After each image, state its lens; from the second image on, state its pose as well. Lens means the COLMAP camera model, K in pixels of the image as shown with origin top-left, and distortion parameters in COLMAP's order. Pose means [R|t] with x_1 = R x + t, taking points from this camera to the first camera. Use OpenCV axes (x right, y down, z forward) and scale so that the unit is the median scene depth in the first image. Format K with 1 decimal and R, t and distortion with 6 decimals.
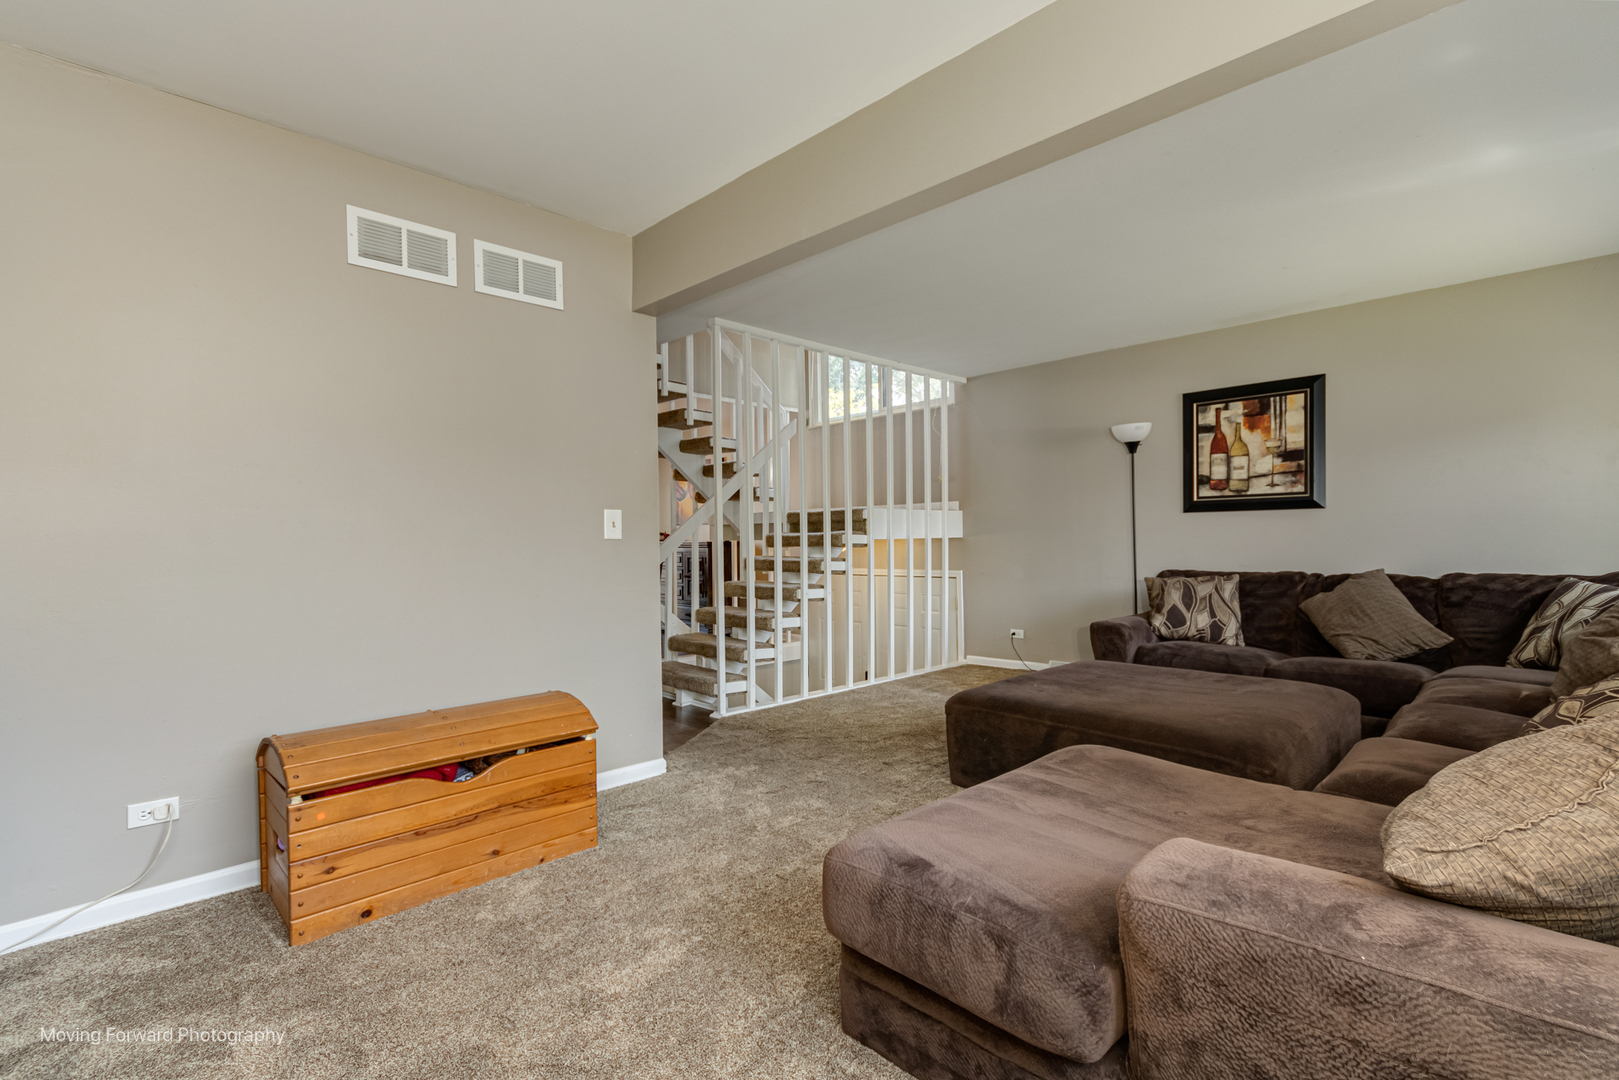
lens RADIAL K [[759.8, 0, 814.2], [0, 759.8, 550.6], [0, 0, 1]] dist [0.007199, 0.002179]
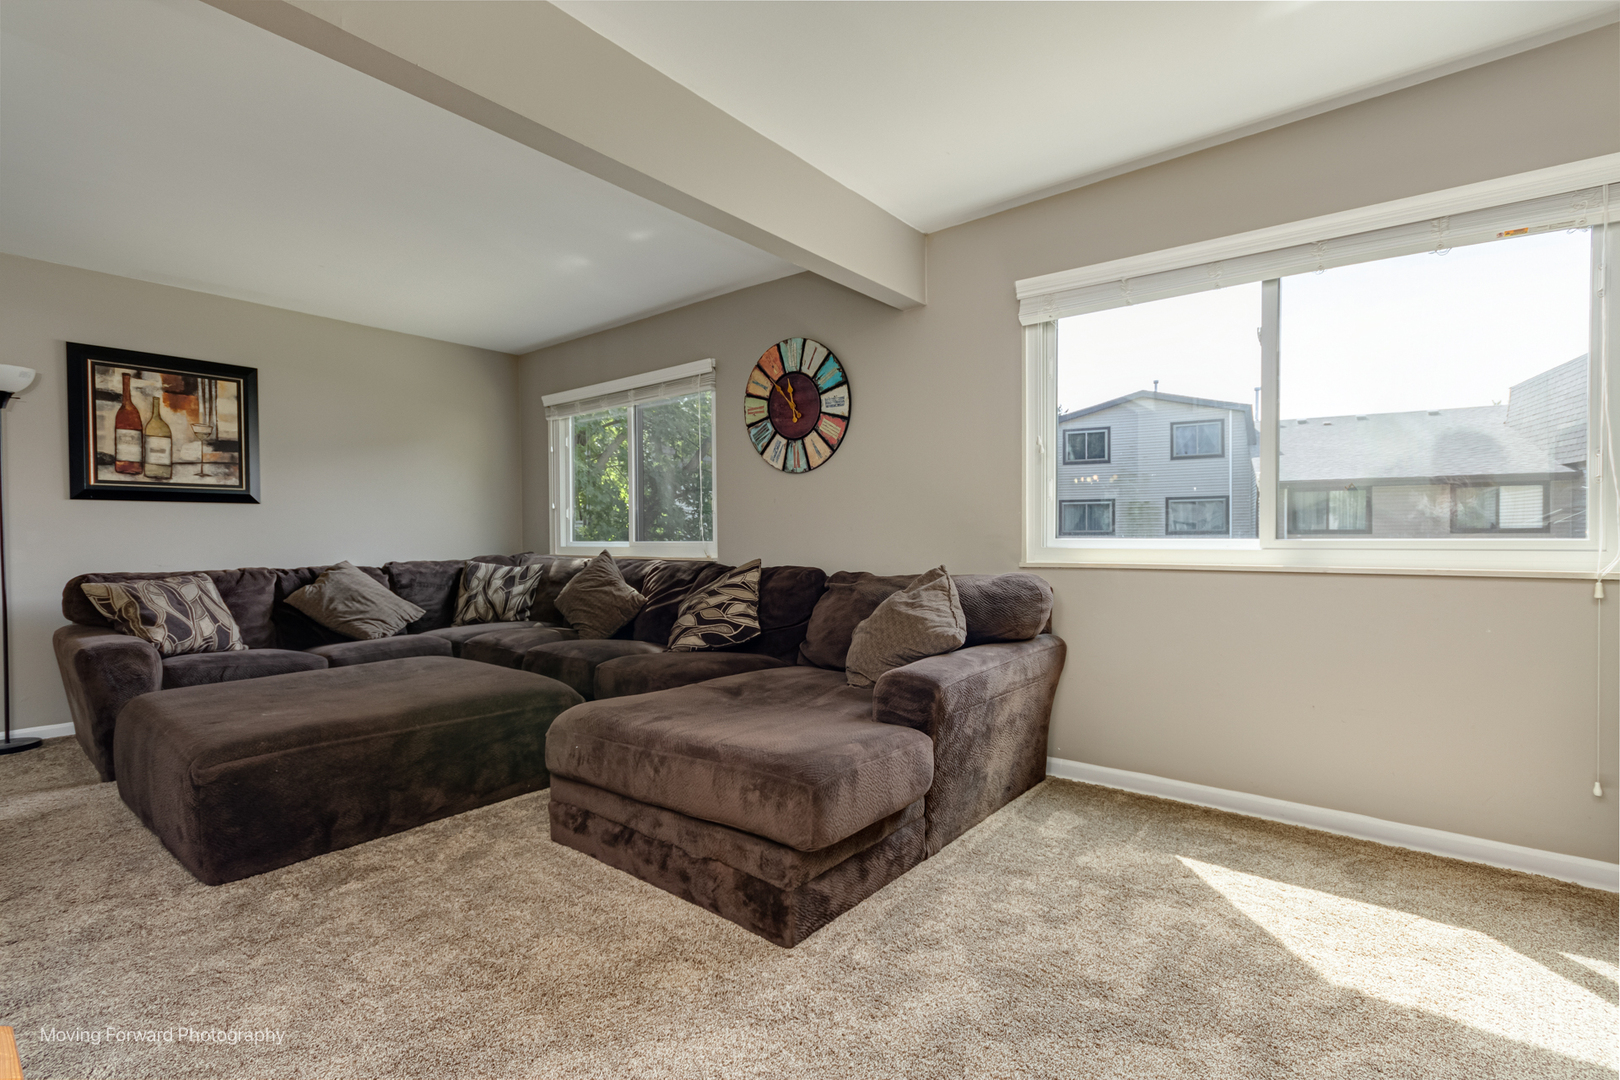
lens RADIAL K [[760.3, 0, 817.4], [0, 760.3, 541.9], [0, 0, 1]] dist [0.007199, 0.002179]
pose [[-0.126889, 0.005117, 0.991904, -0.397190], [0.025562, 0.999671, -0.001887, 0.014030], [-0.991587, 0.025115, -0.126979, 0.397757]]
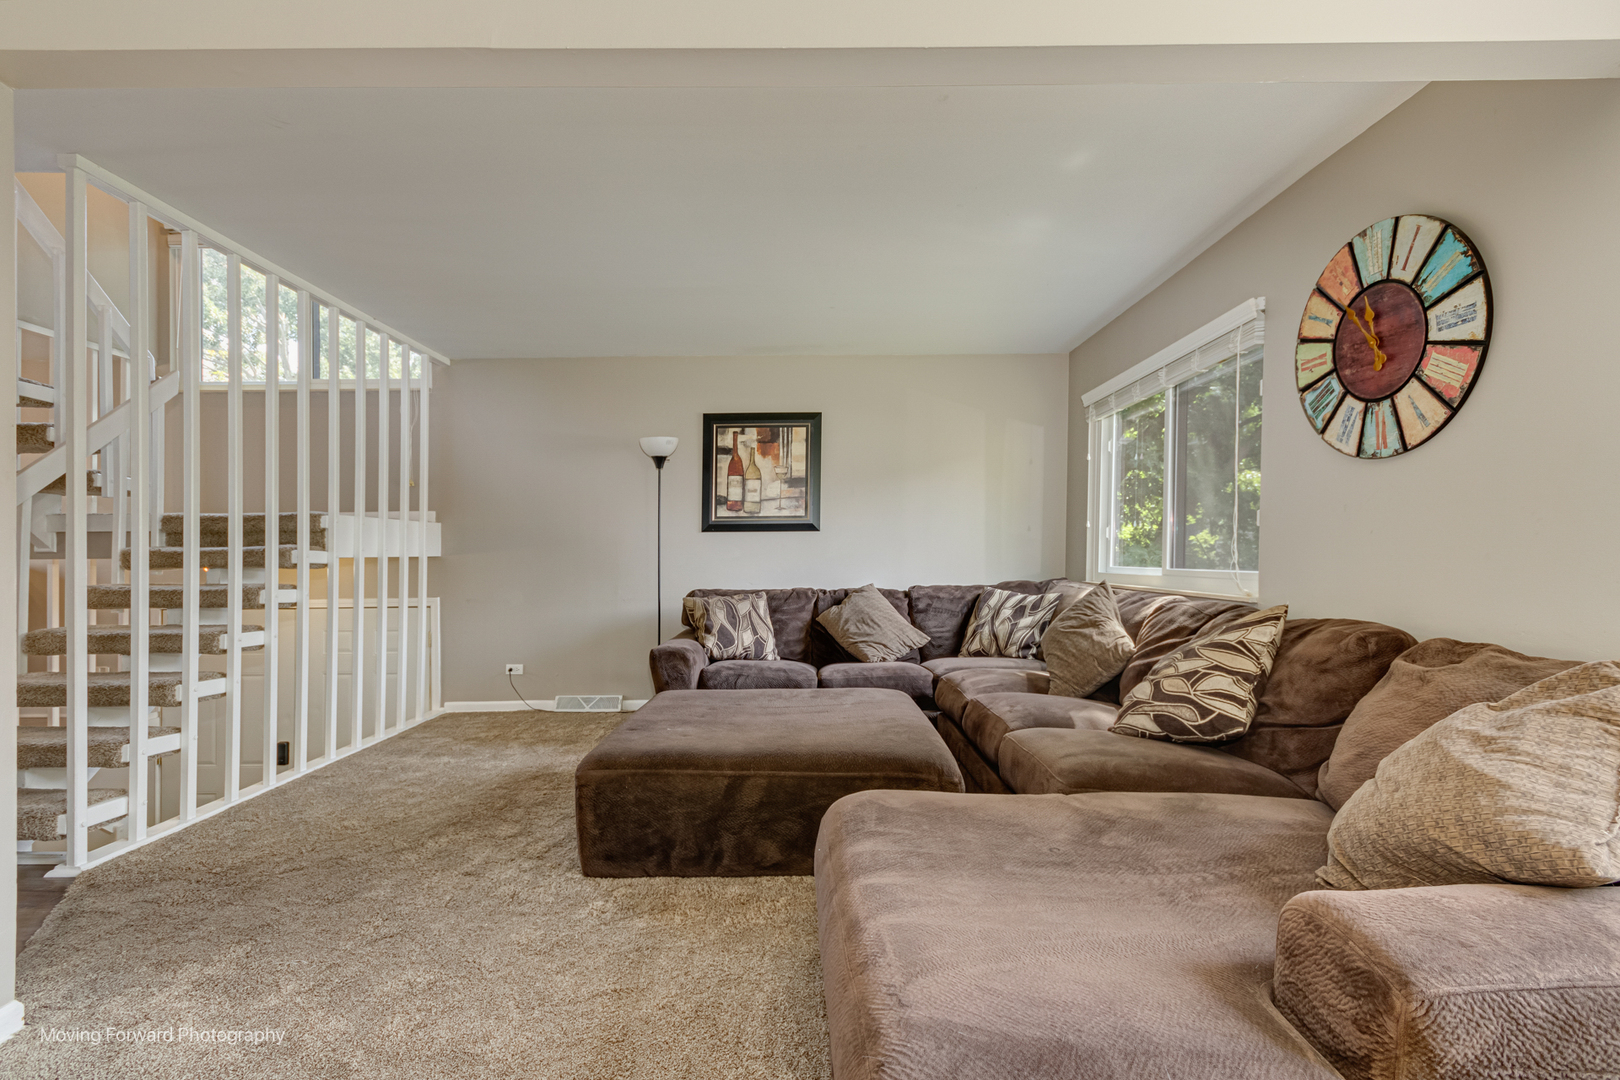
lens RADIAL K [[760.3, 0, 802.7], [0, 760.3, 564.2], [0, 0, 1]] dist [0.007199, 0.002179]
pose [[0.702927, -0.001244, 0.711261, -0.147448], [0.010545, 0.999907, -0.008673, 0.002711], [-0.711184, 0.013597, 0.702874, 0.220616]]
